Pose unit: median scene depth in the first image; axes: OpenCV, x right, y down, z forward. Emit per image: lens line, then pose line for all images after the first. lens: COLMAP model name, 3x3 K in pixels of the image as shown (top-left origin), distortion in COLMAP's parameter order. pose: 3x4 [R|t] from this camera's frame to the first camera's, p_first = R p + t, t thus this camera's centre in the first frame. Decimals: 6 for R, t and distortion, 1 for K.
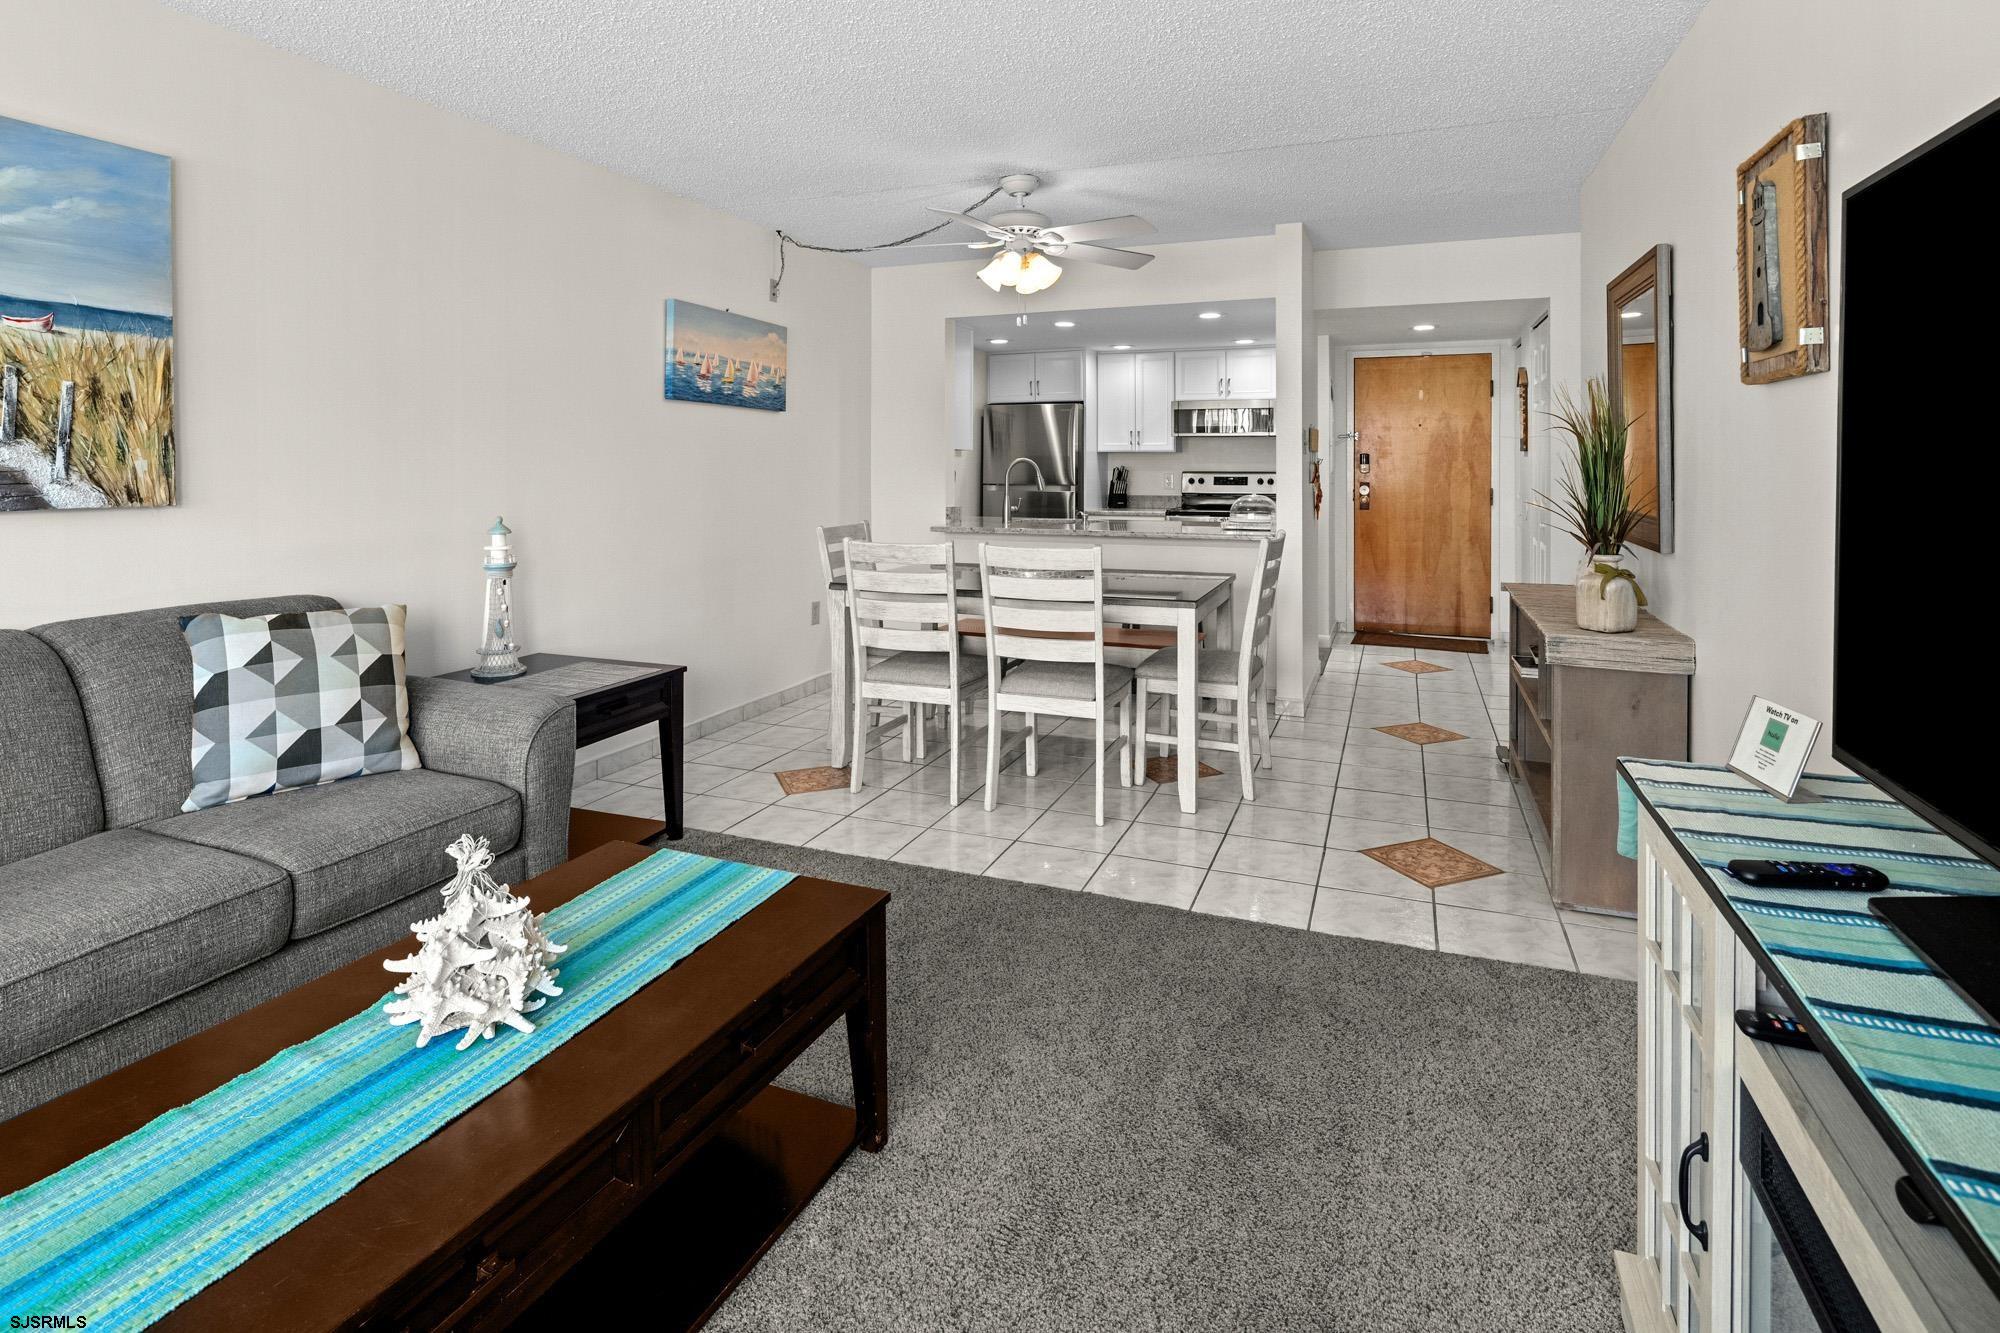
lens RADIAL K [[984.6, 0, 1030.0], [0, 984.6, 477.1], [0, 0, 1]] dist [0.004668, -0.006012]
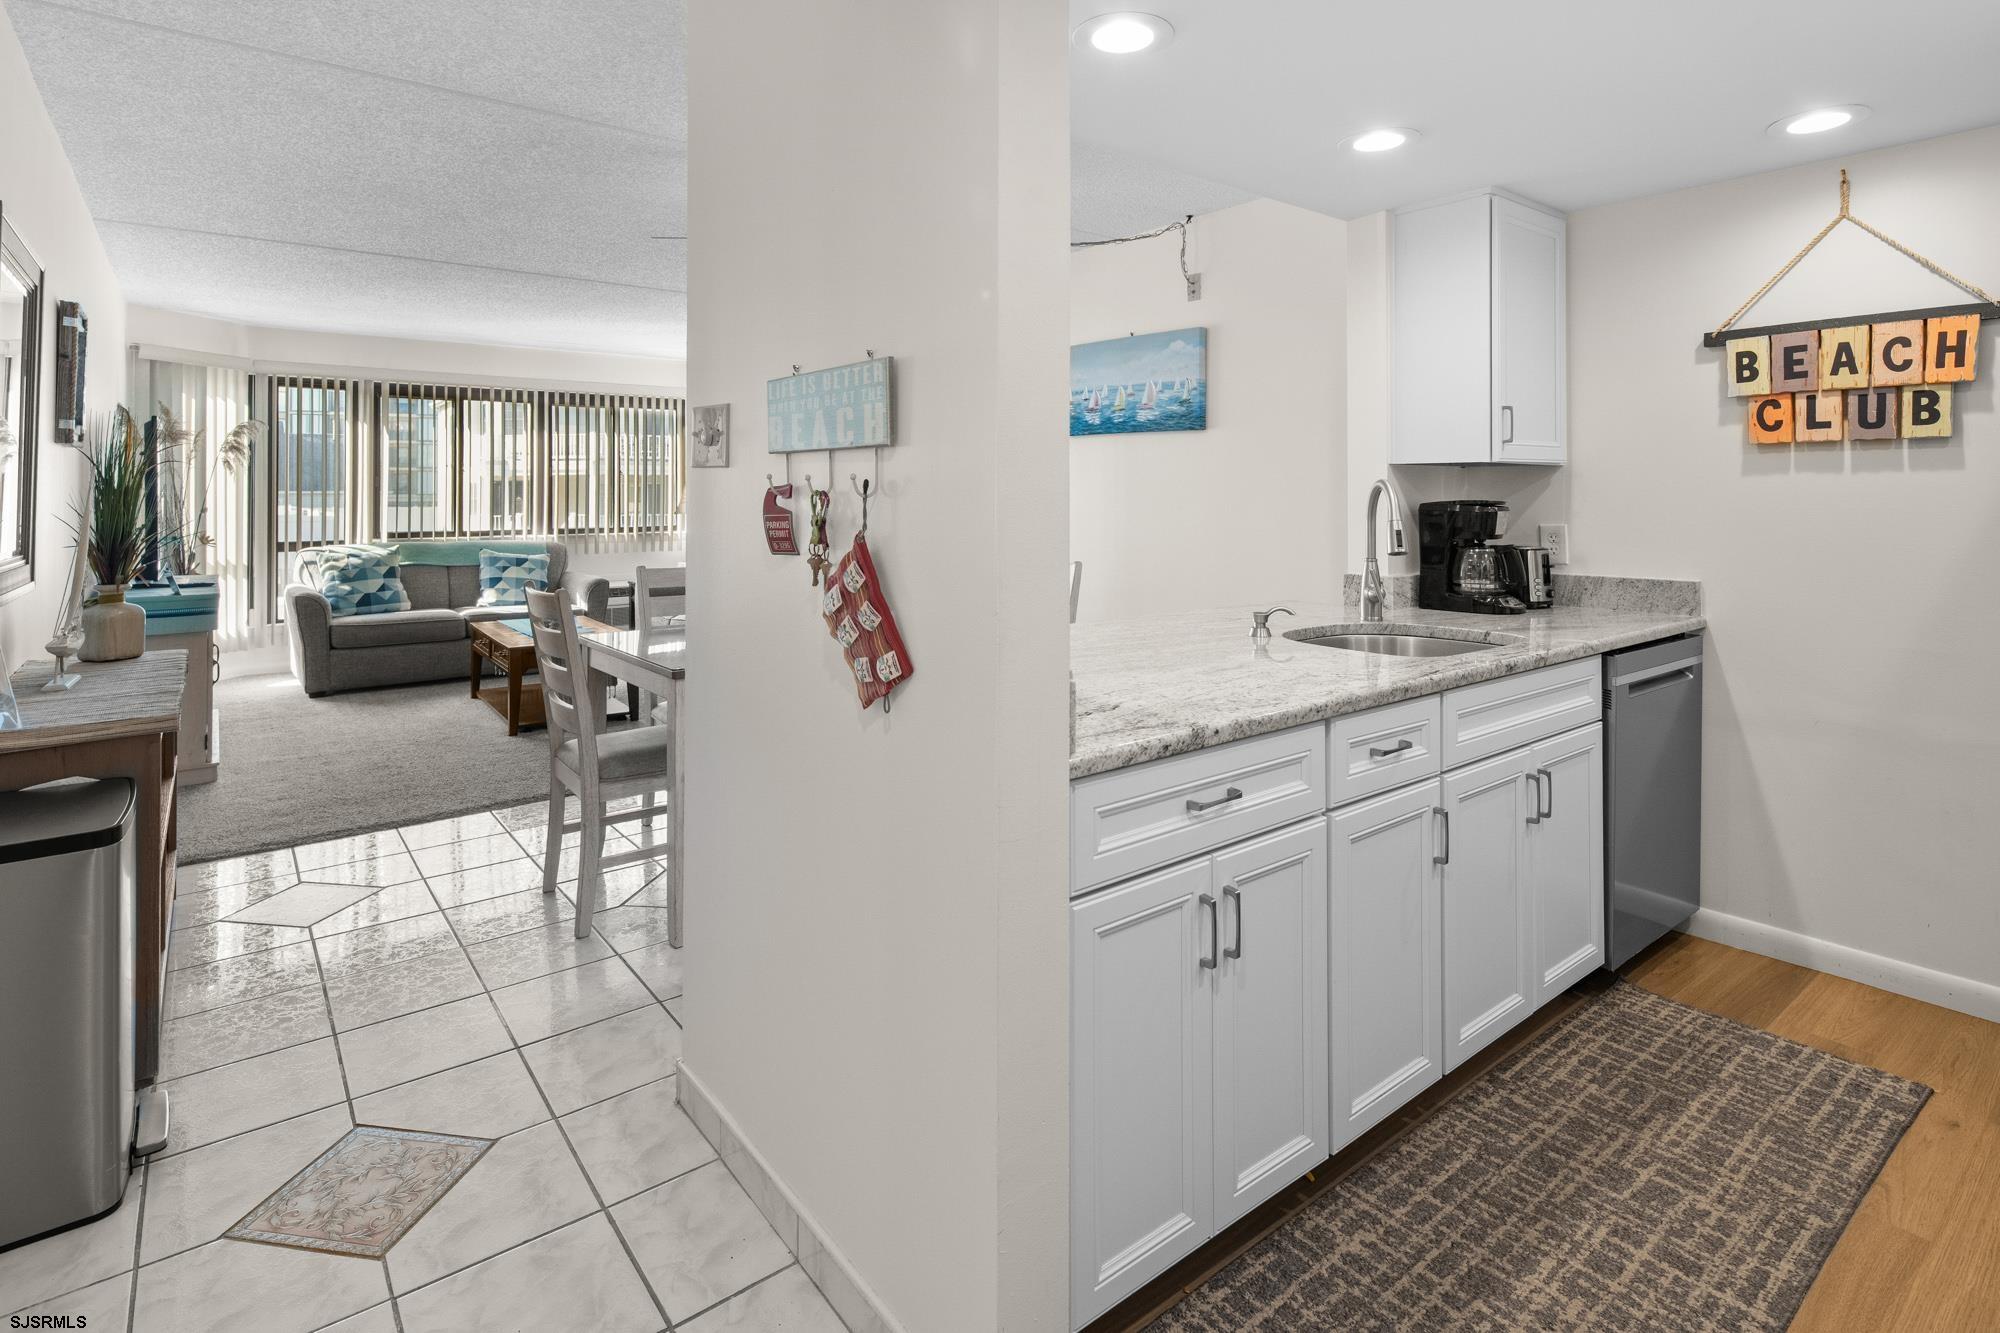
lens RADIAL K [[984.6, 0, 1001.5], [0, 984.6, 488.0], [0, 0, 1]] dist [0.004668, -0.006012]
pose [[-0.520734, -0.005031, -0.853704, 0.545332], [-0.010172, 0.999948, 0.000312, -0.016608], [0.853658, 0.008846, -0.520758, 1.304141]]
